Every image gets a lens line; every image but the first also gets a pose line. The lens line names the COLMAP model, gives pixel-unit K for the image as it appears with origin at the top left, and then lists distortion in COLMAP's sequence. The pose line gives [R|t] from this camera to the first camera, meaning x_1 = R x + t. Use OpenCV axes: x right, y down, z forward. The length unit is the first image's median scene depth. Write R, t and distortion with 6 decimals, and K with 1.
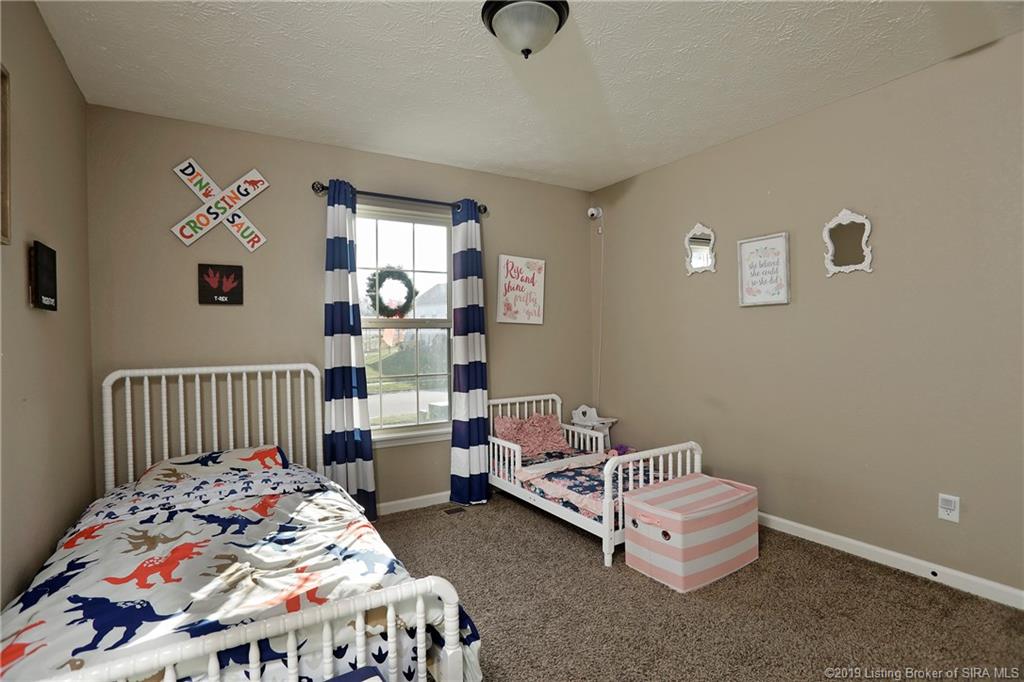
lens RADIAL K [[496.3, 0, 512.0], [0, 496.3, 341.0], [0, 0, 1]] dist [-0.035211, 0.000055]
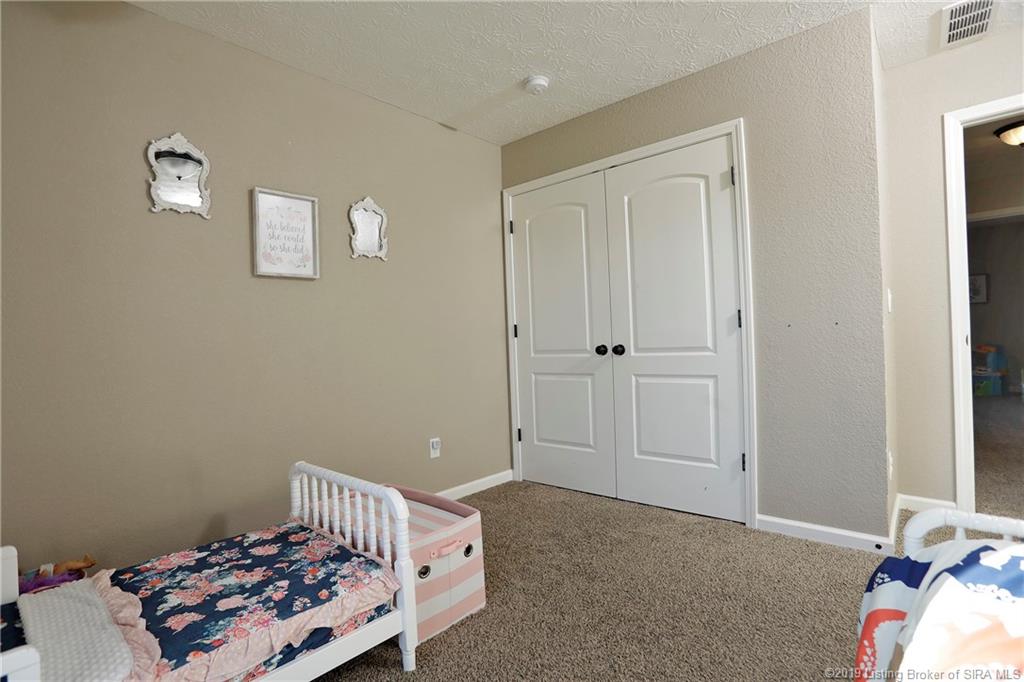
lens RADIAL K [[496.3, 0, 512.0], [0, 496.3, 341.0], [0, 0, 1]] dist [-0.035211, 0.000055]
pose [[-0.266344, 0.021865, 0.963630, -0.364899], [0.049421, 0.998737, -0.009002, 0.056886], [-0.962610, 0.045226, -0.267088, 0.878222]]
